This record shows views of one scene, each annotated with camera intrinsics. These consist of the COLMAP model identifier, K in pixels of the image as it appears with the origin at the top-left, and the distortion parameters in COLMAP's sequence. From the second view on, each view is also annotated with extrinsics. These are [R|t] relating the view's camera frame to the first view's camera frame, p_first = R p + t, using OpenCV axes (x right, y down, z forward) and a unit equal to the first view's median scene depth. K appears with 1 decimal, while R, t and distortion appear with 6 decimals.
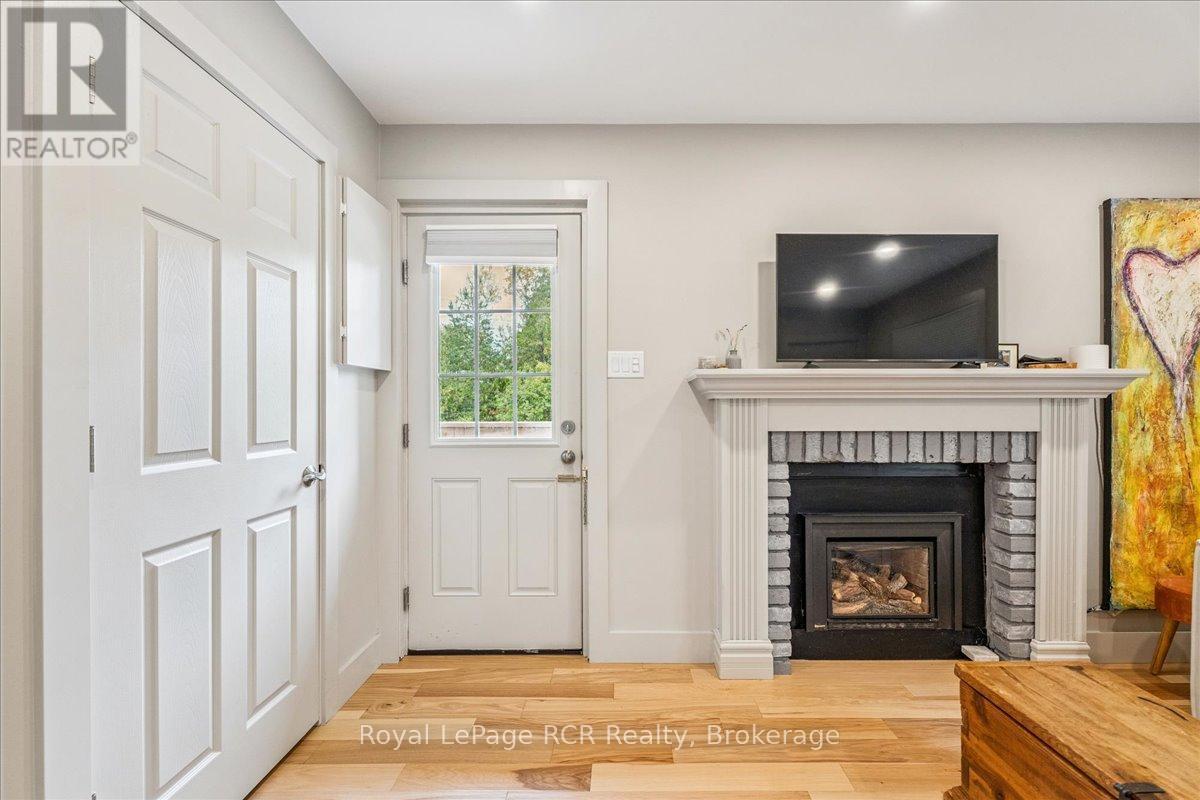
lens RADIAL K [[537.6, 0, 616.0], [0, 537.6, 404.1], [0, 0, 1]] dist [0.000580, 0.000294]
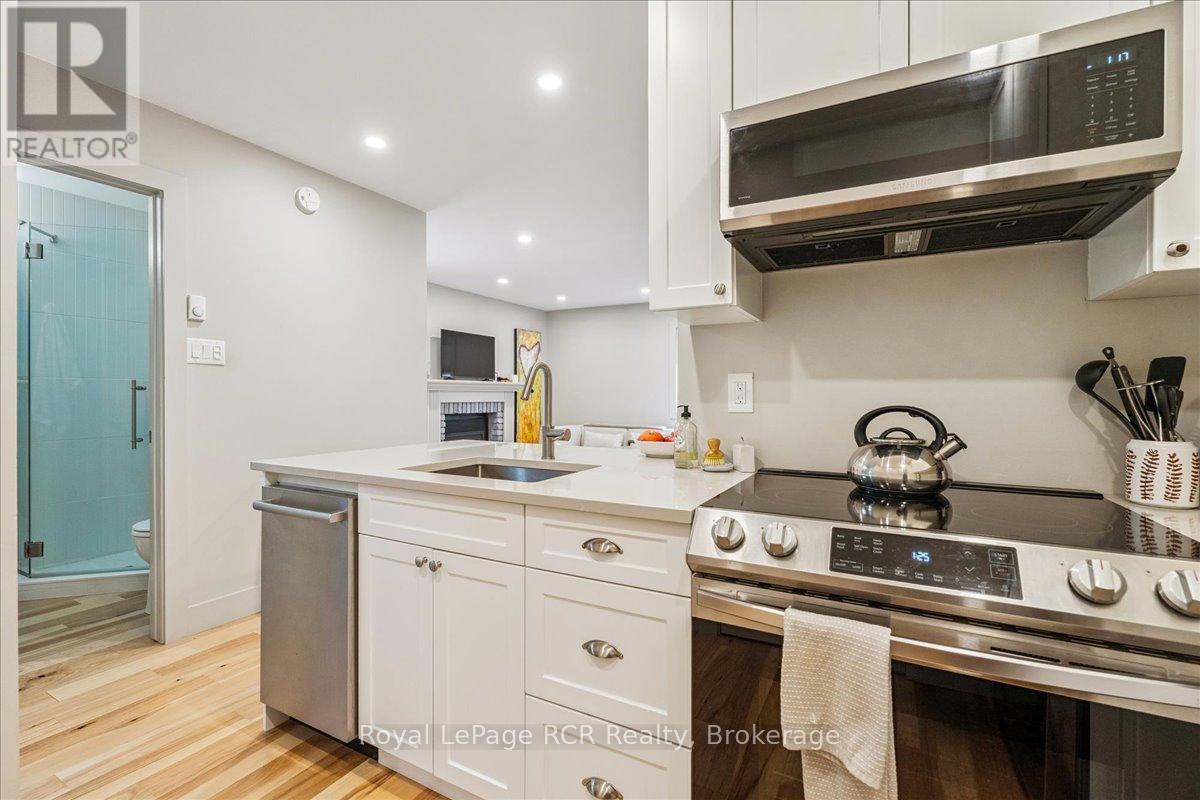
lens RADIAL K [[525.4, 0, 597.8], [0, 525.4, 397.0], [0, 0, 1]] dist [-0.000568, 0.000505]
pose [[0.477610, -0.002181, 0.878569, -1.622301], [-0.005184, 0.999973, 0.005300, 0.003910], [-0.878557, -0.007086, 0.477586, -0.929050]]
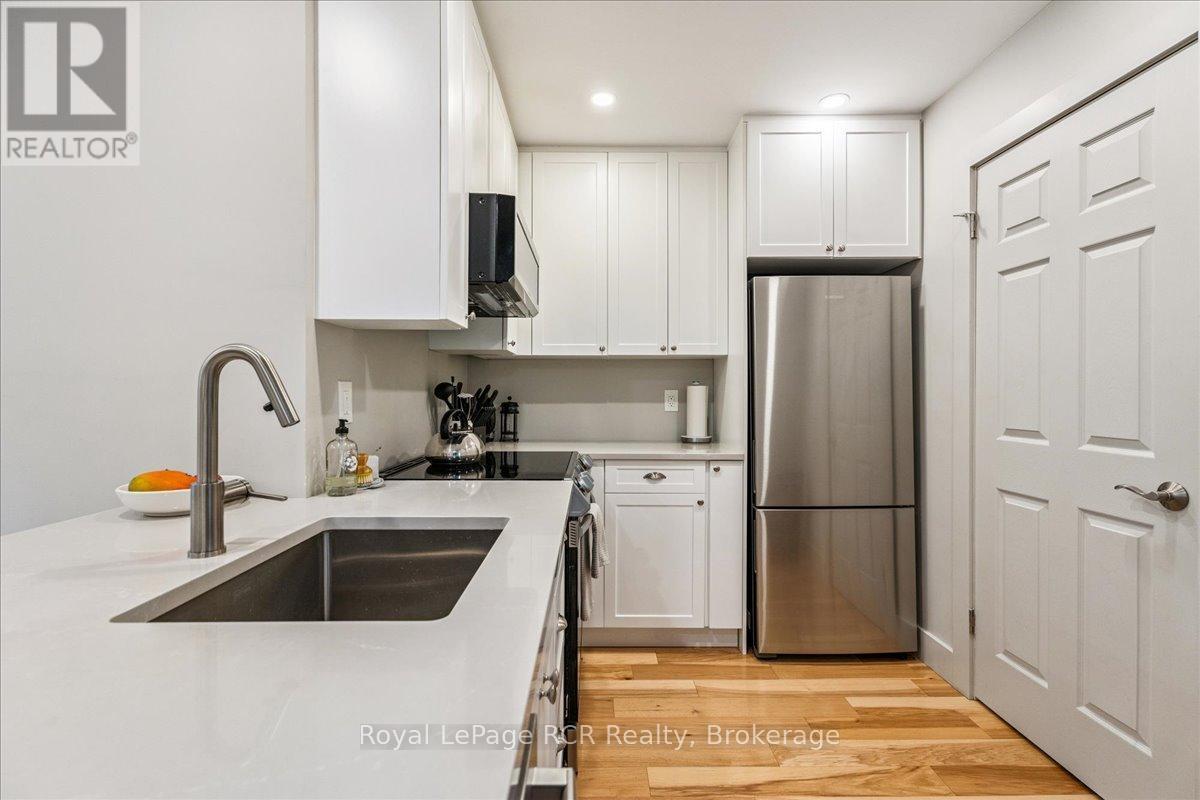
lens RADIAL K [[534.9, 0, 592.9], [0, 534.9, 388.1], [0, 0, 1]] dist [-0.001558, 0.000426]
pose [[-0.999999, -0.000440, -0.001156, -1.242668], [-0.000428, 0.999954, -0.009579, -0.010253], [0.001161, -0.009579, -0.999953, -0.140934]]
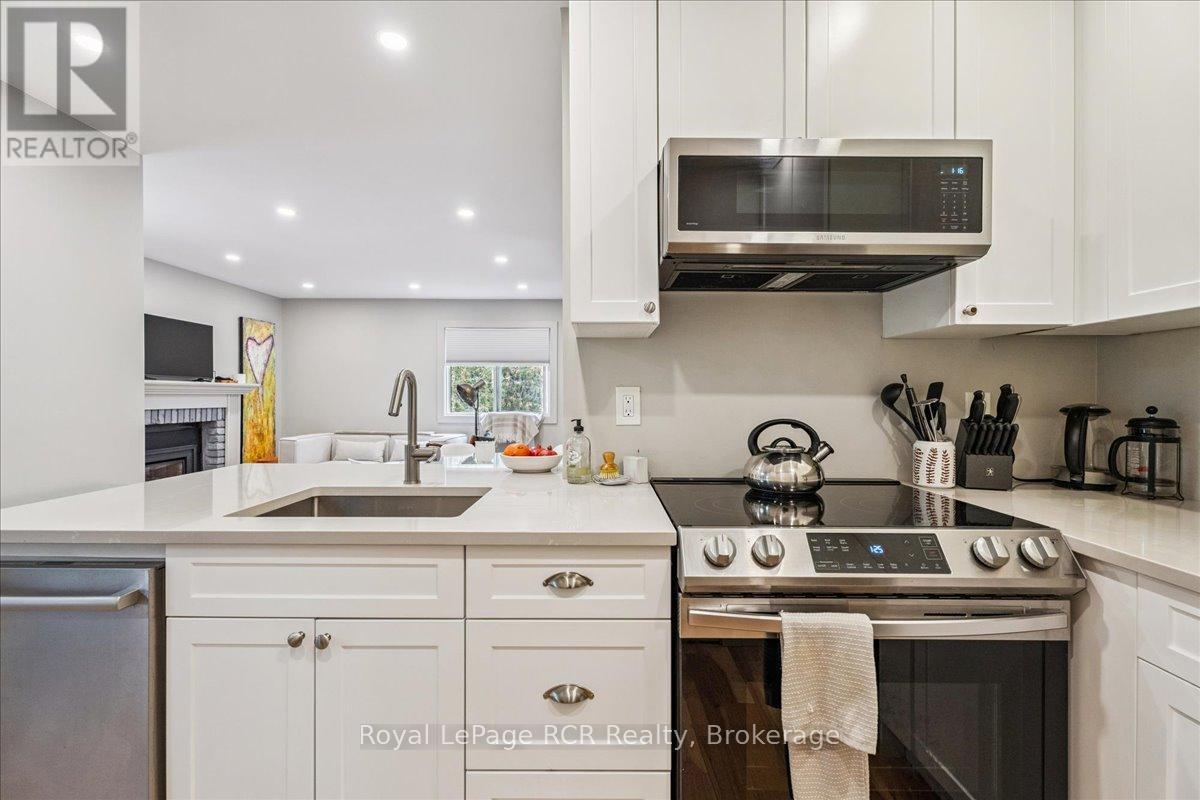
lens RADIAL K [[525.4, 0, 597.8], [0, 525.4, 397.0], [0, 0, 1]] dist [-0.000568, 0.000505]
pose [[0.004584, -0.002179, 0.999987, -1.637386], [-0.004815, 0.999986, 0.002201, -0.011710], [-0.999978, -0.004825, 0.004574, -0.734610]]
